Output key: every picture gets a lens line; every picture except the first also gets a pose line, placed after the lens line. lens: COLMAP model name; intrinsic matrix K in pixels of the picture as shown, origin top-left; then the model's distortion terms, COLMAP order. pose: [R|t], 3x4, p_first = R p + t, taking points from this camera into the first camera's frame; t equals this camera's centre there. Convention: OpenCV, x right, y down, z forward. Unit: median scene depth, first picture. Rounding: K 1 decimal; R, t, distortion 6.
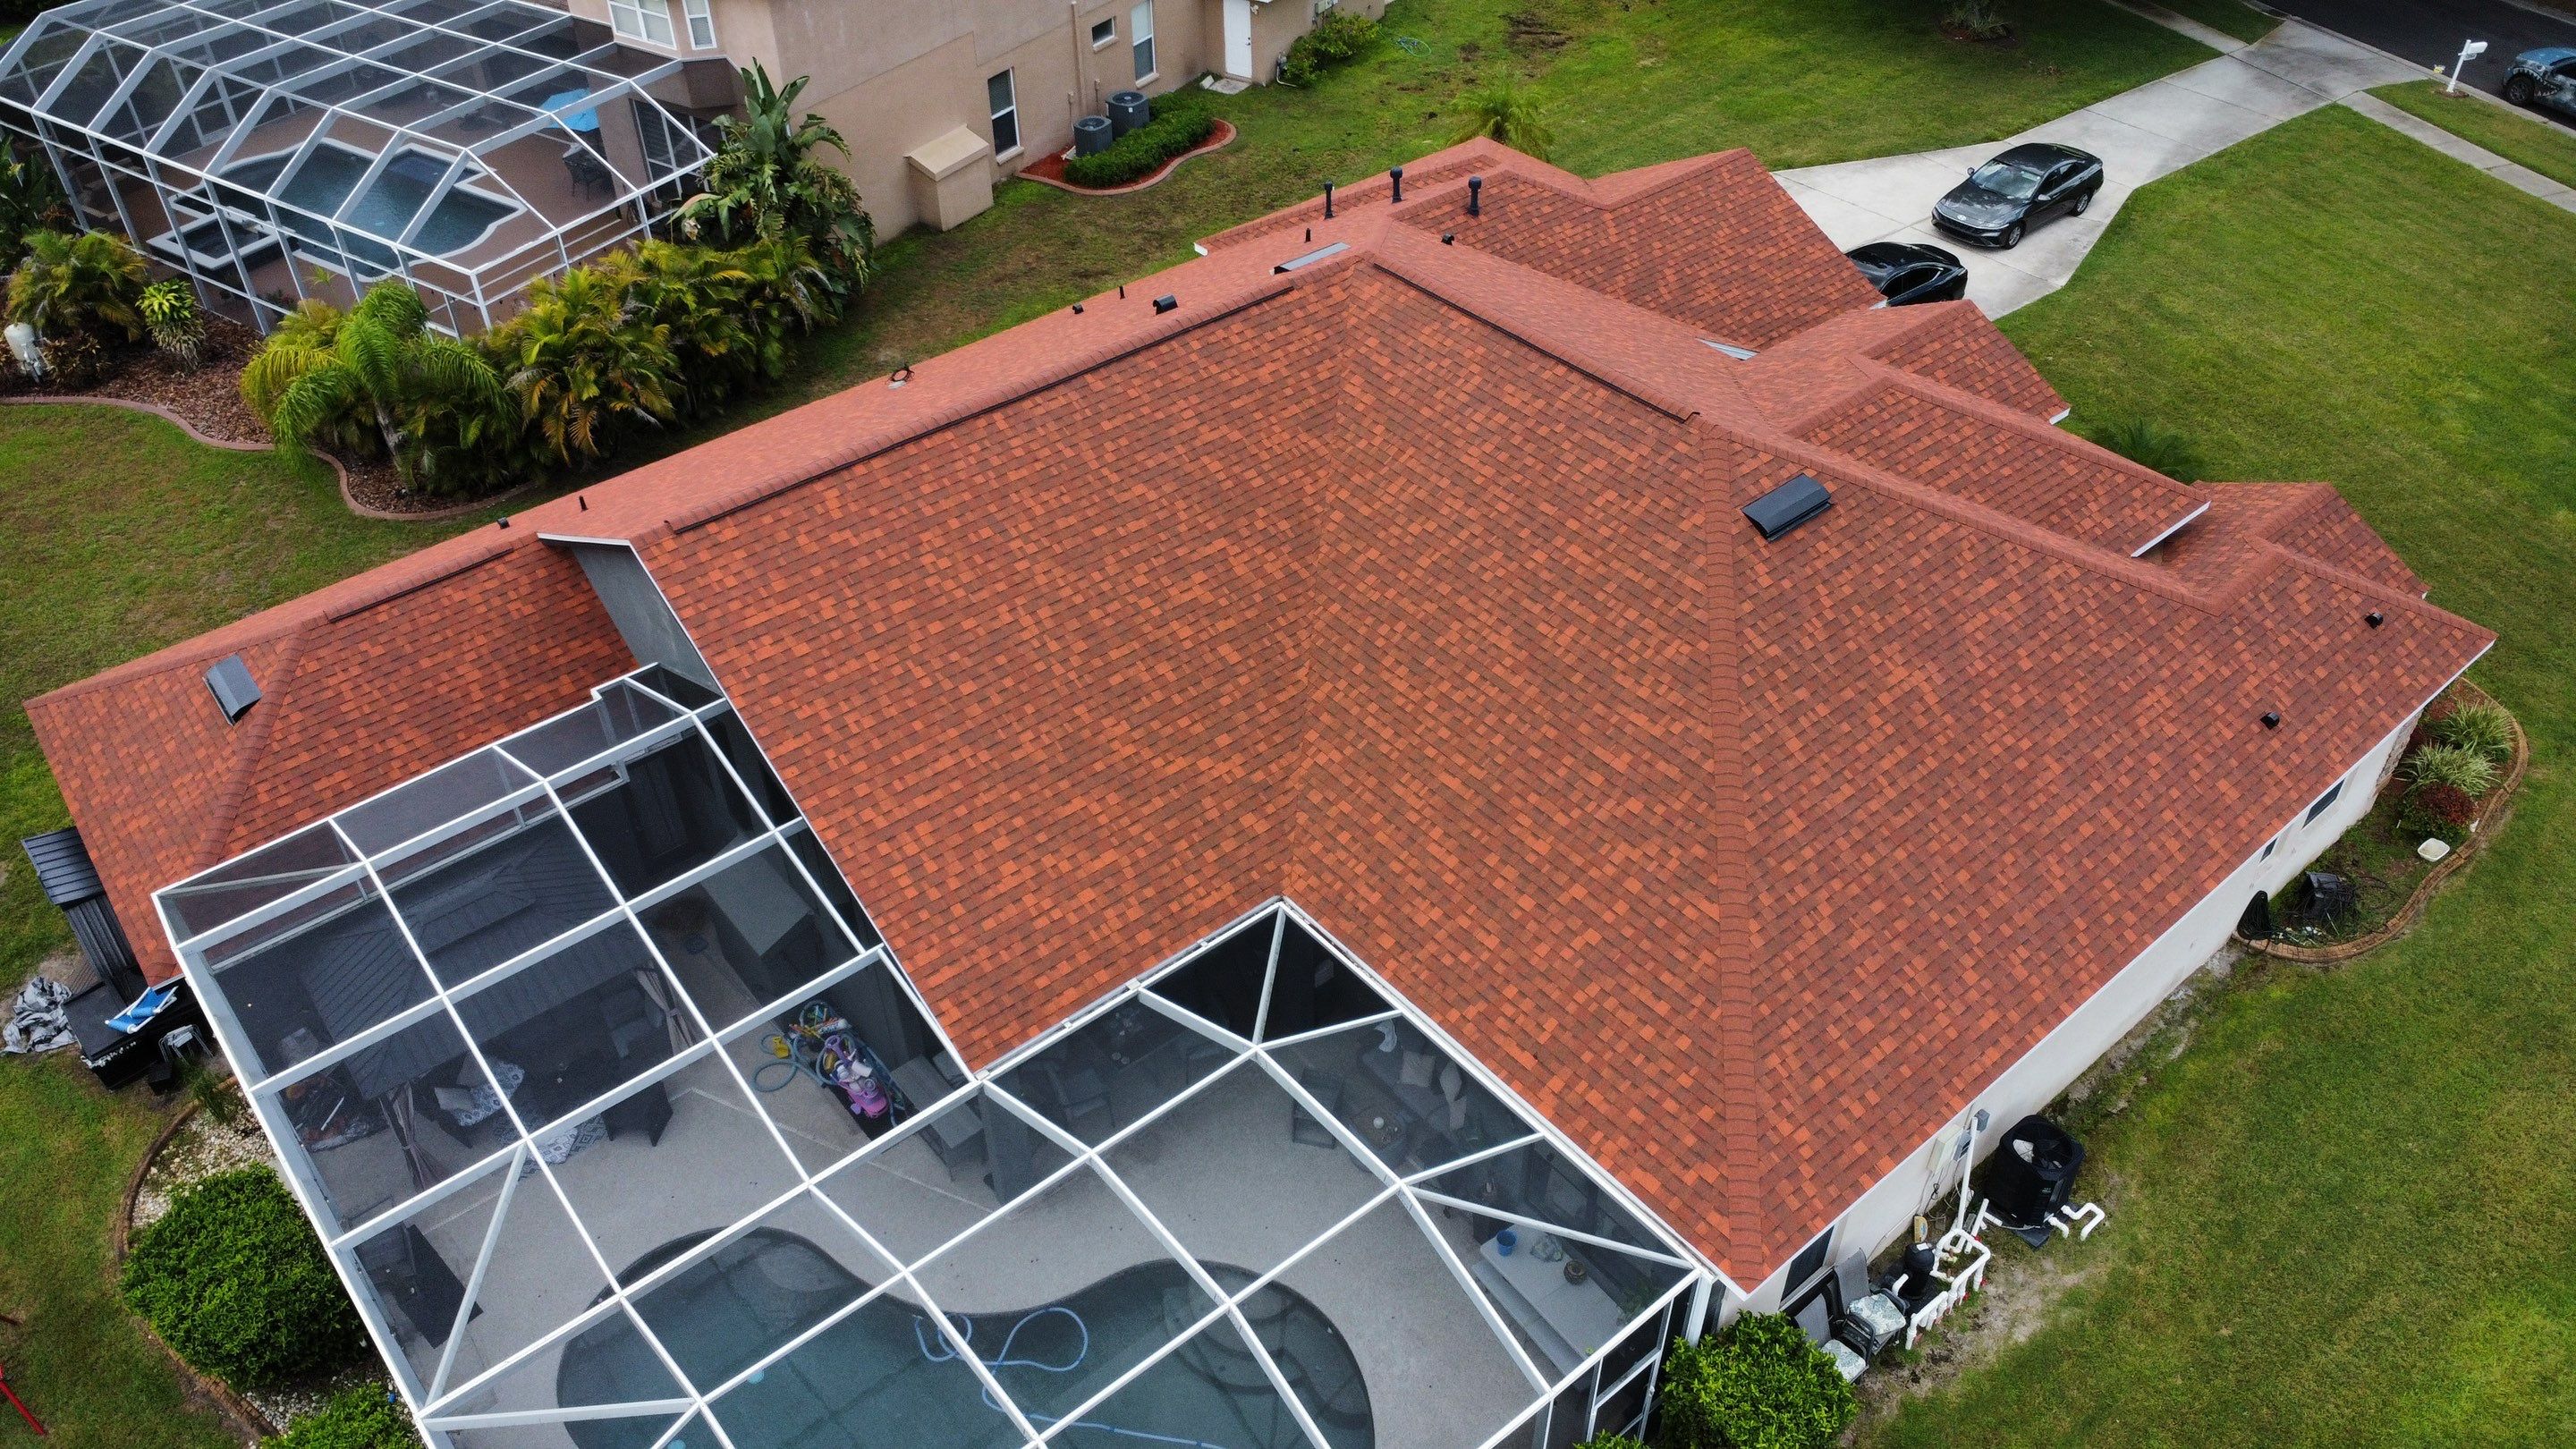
lens RADIAL K [[1869.5, 0, 1275.1], [0, 1869.5, 714.3], [0, 0, 1]] dist [-0.016289, -0.030551]
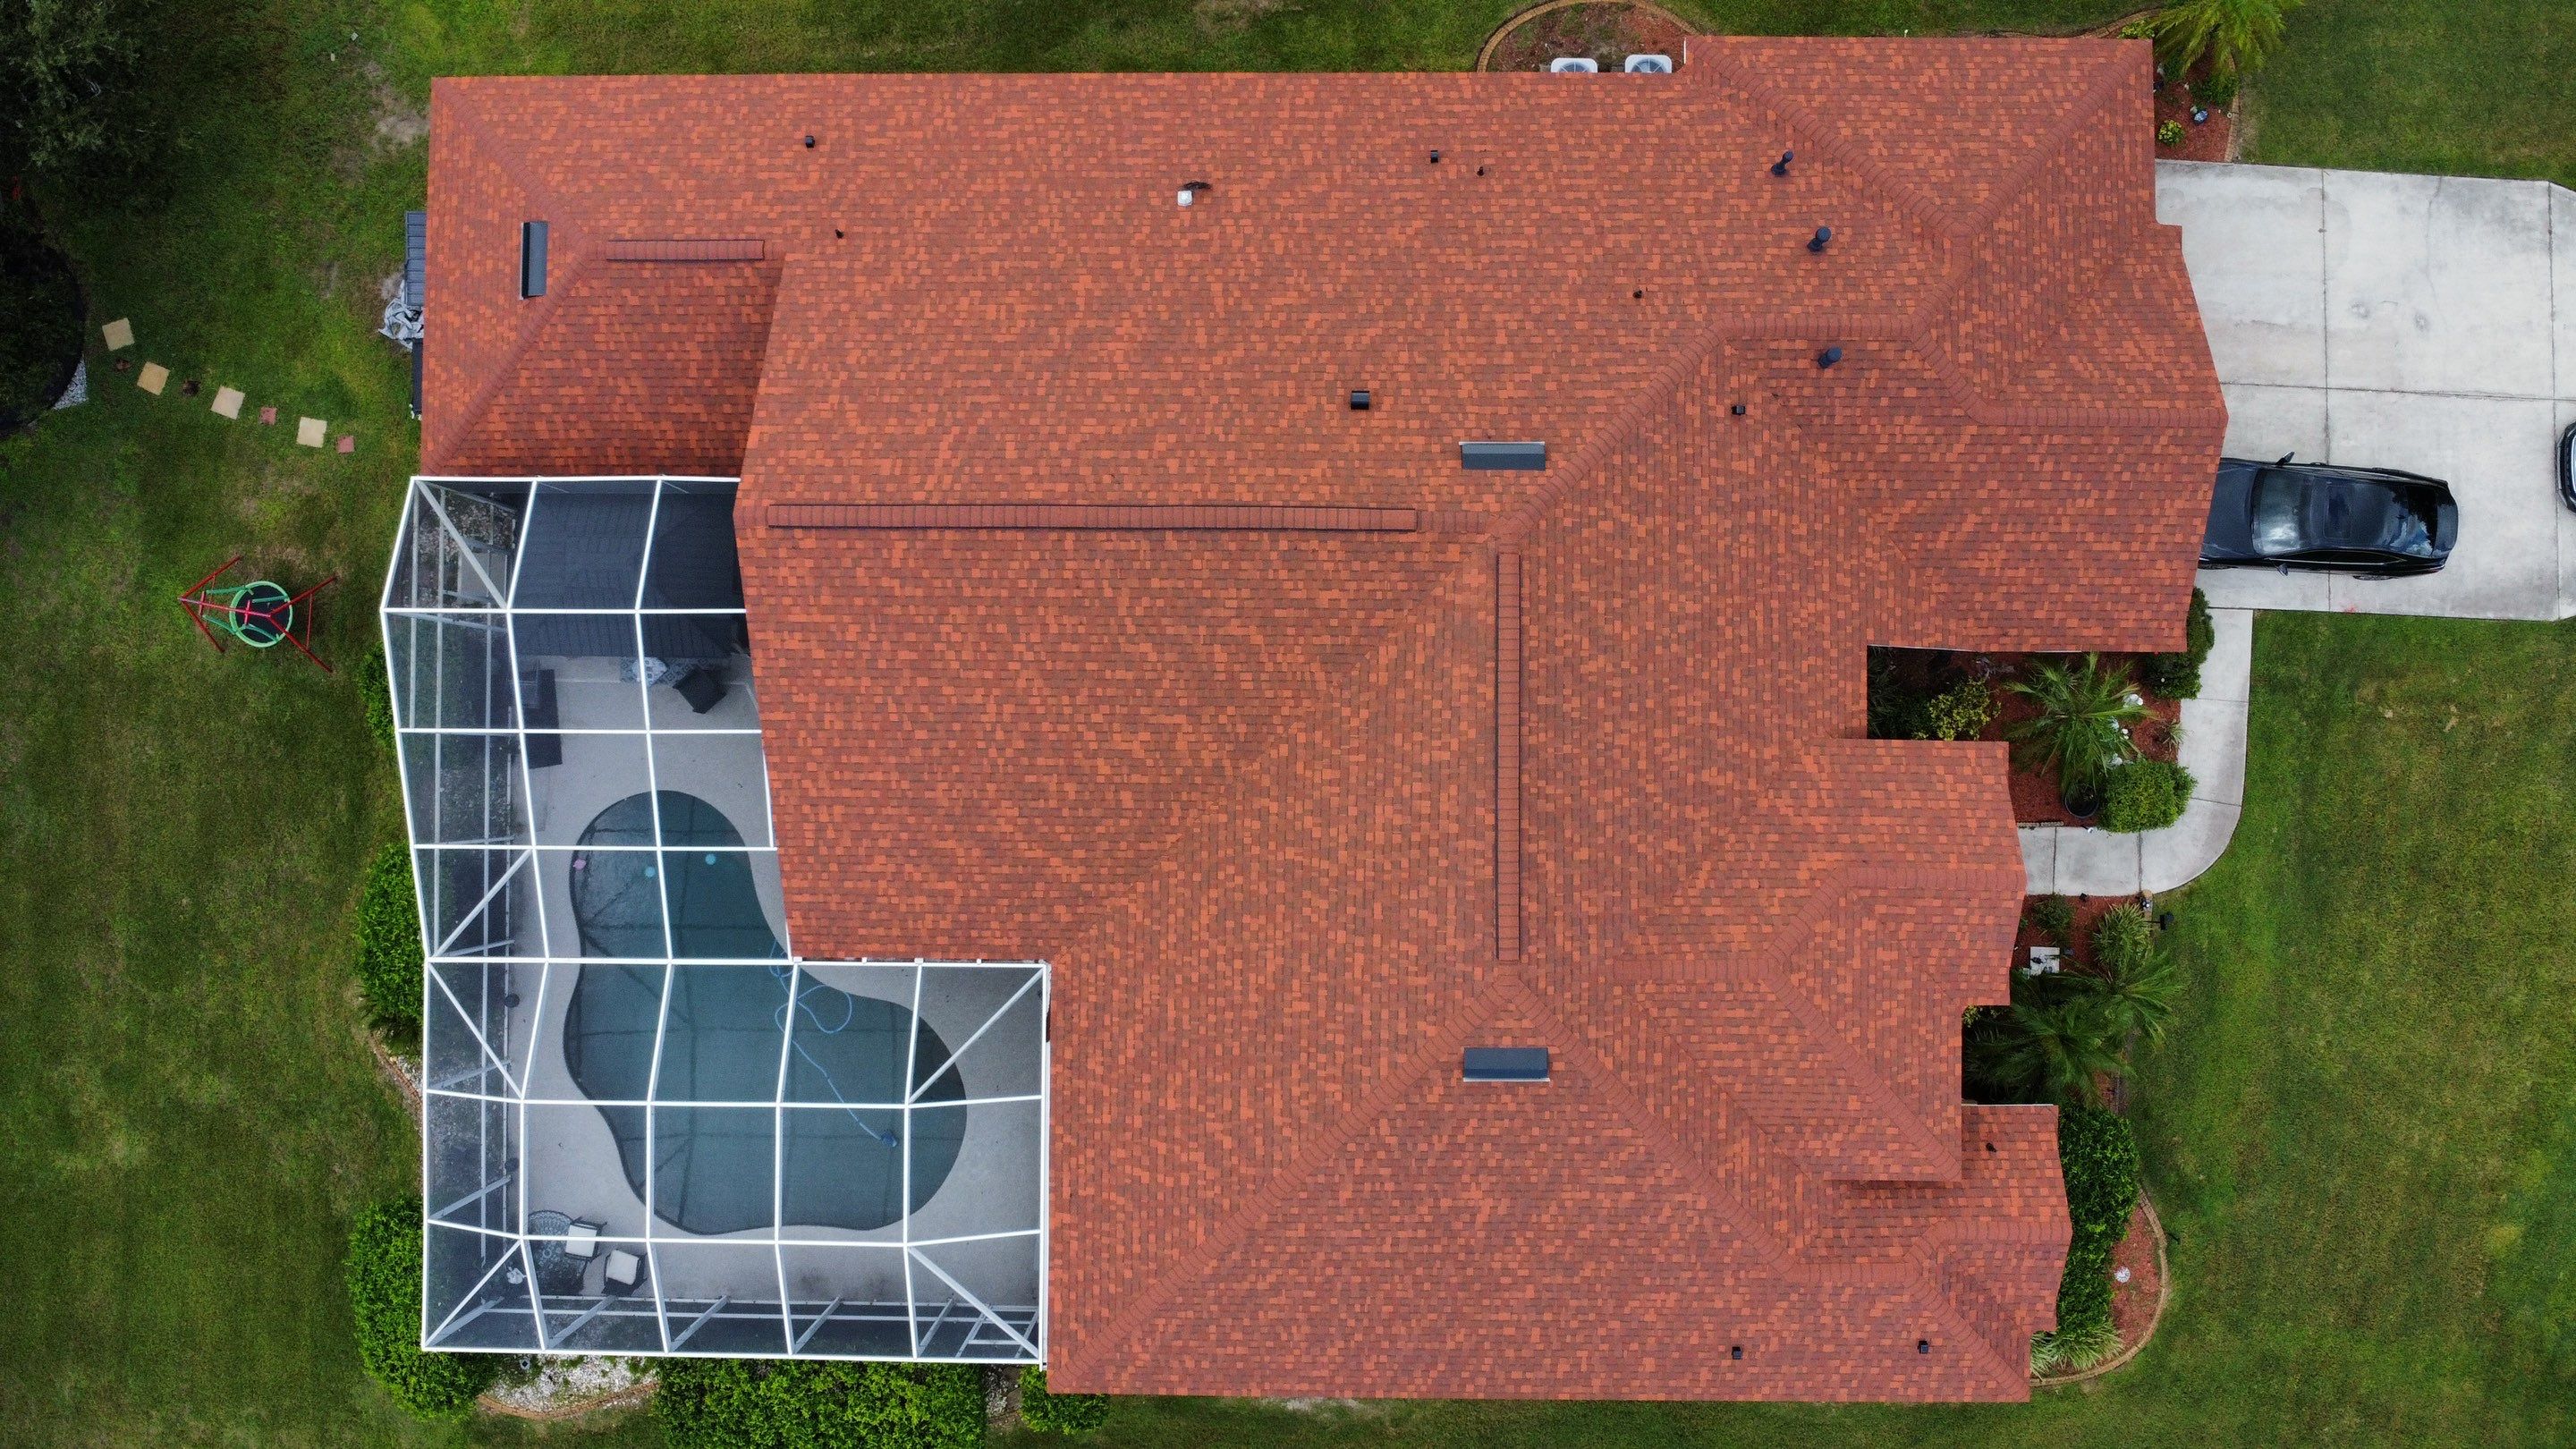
lens RADIAL K [[1869.5, 0, 1275.1], [0, 1869.5, 714.3], [0, 0, 1]] dist [-0.016289, -0.030551]
pose [[0.770631, 0.637092, -0.015559, 0.035491], [-0.402027, 0.504948, 0.763807, -1.074803], [0.494472, -0.582359, 0.645257, 0.281042]]
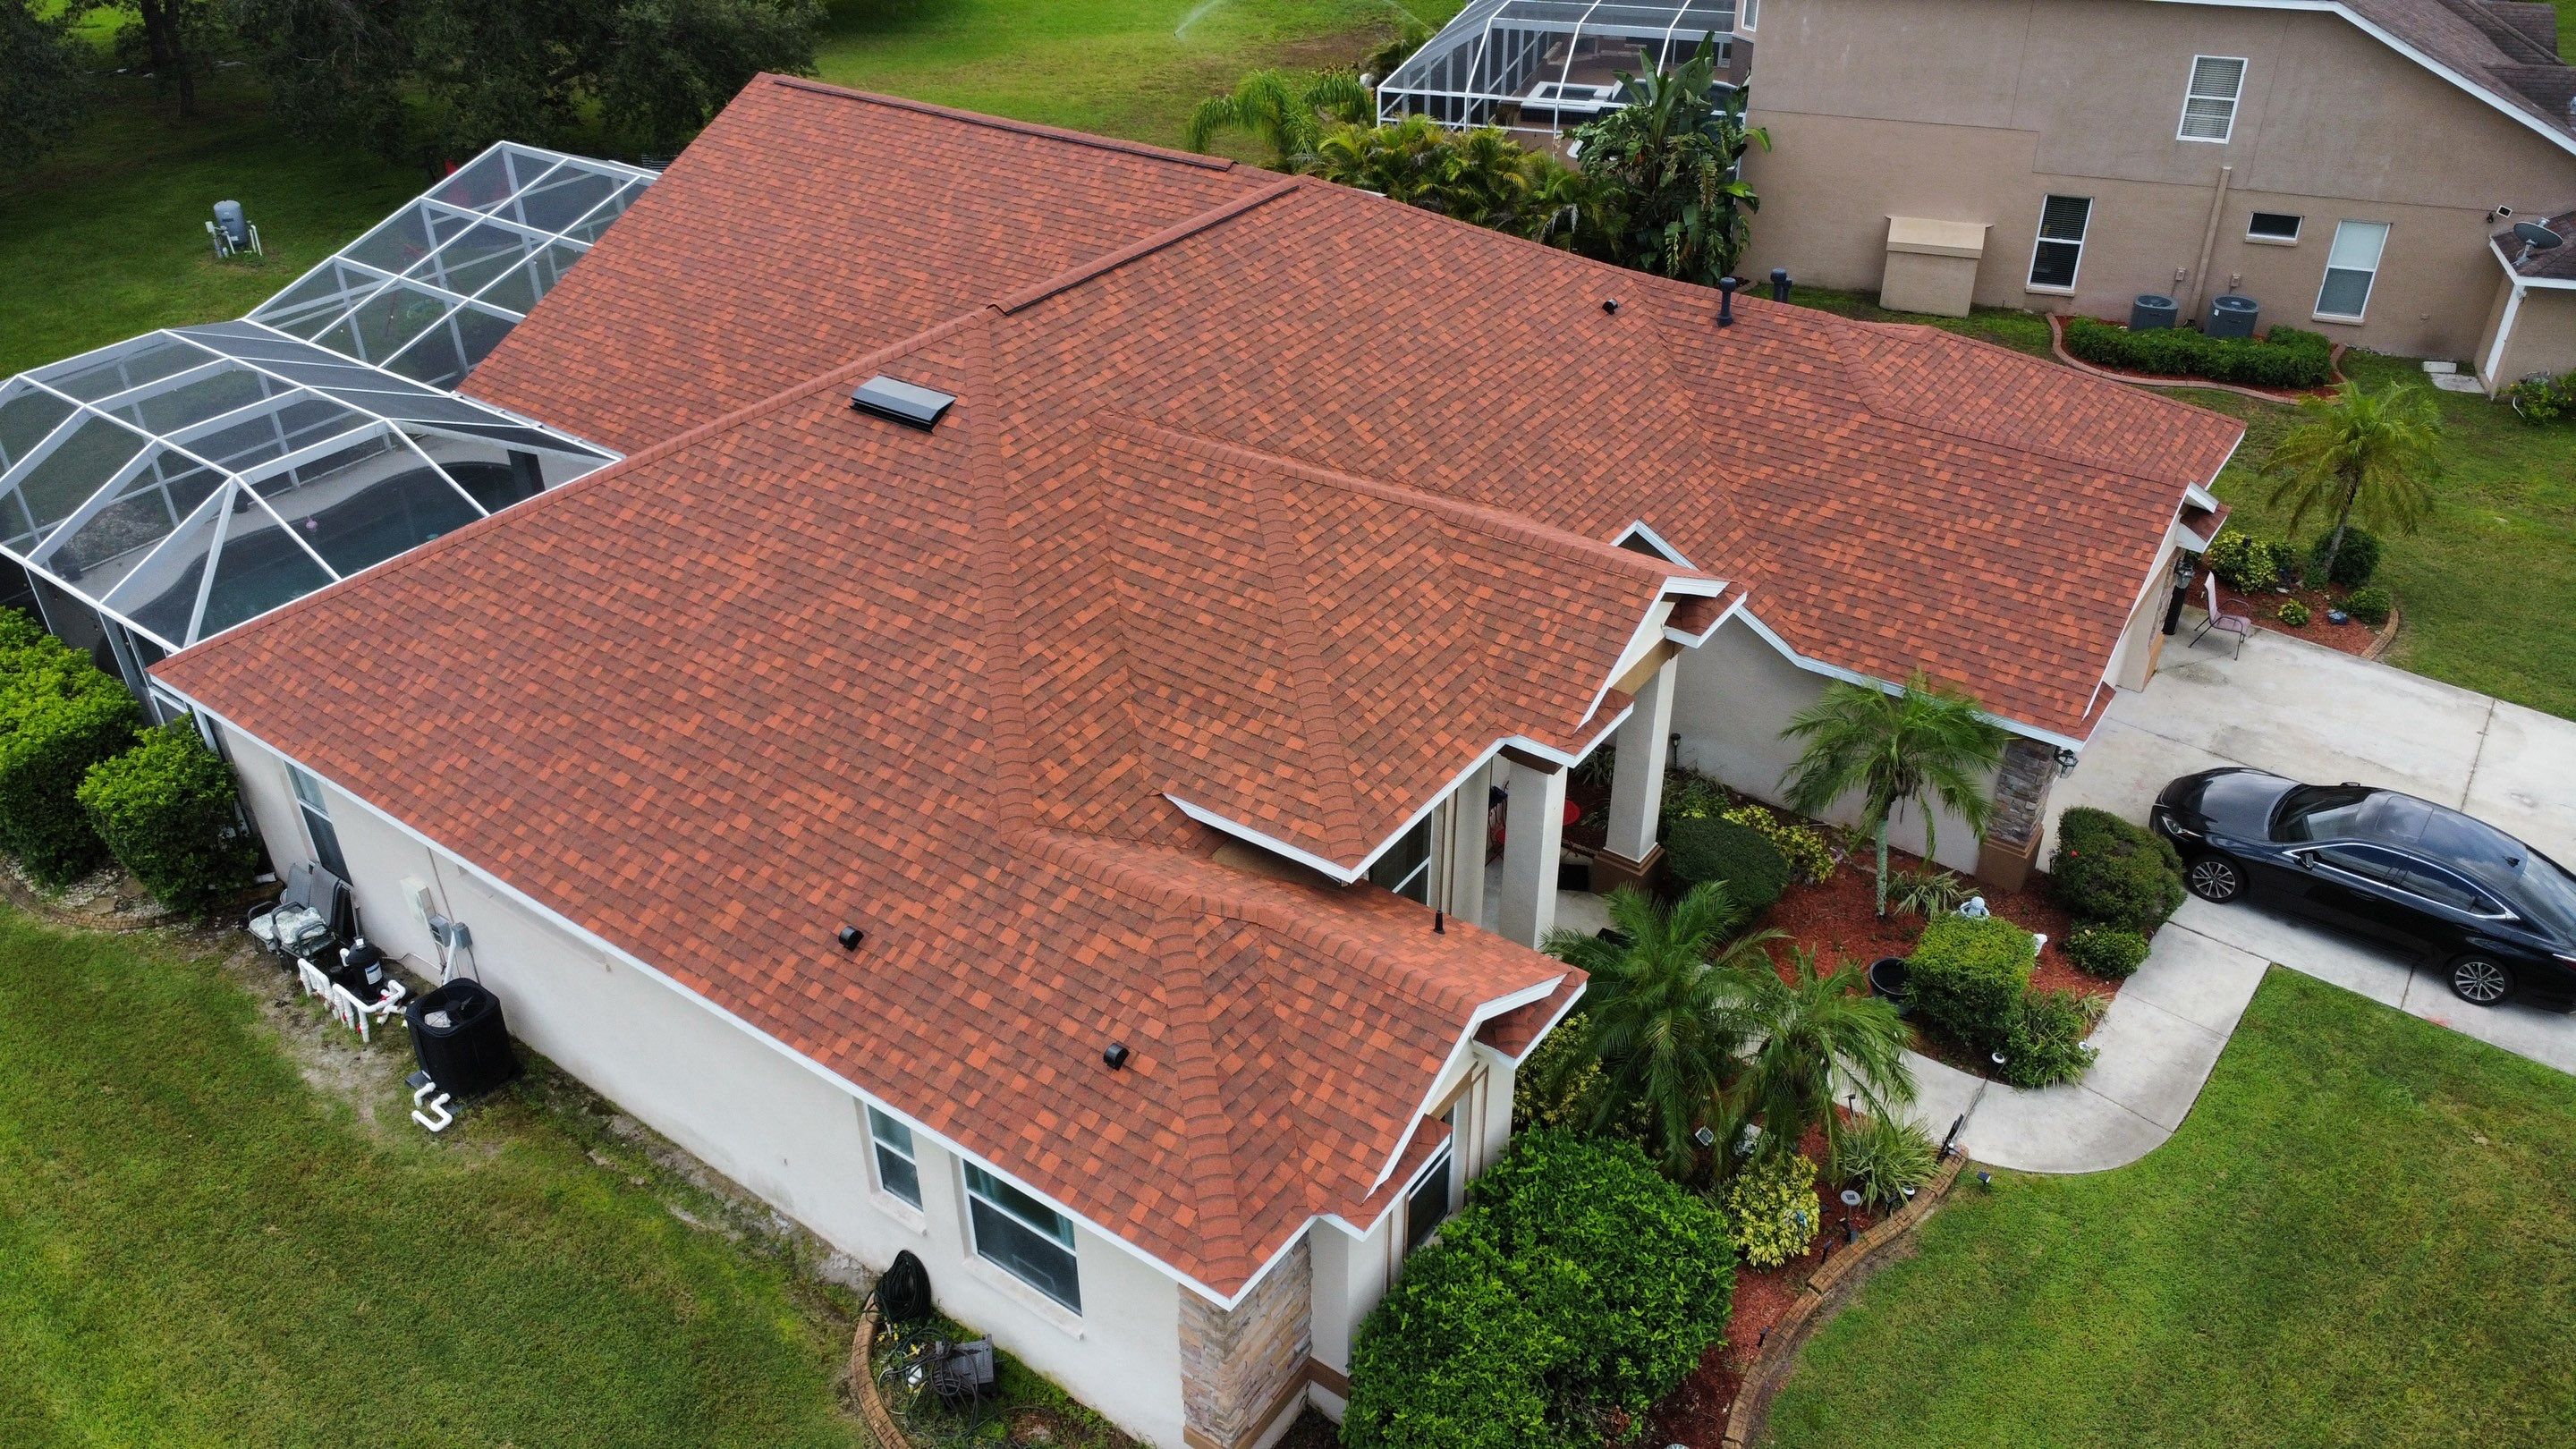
lens RADIAL K [[1869.5, 0, 1275.1], [0, 1869.5, 714.3], [0, 0, 1]] dist [-0.016289, -0.030551]
pose [[0.259848, 0.531499, -0.806218, 1.118865], [-0.609745, 0.737712, 0.289813, -0.367868], [0.748792, 0.416280, 0.515772, 0.727891]]
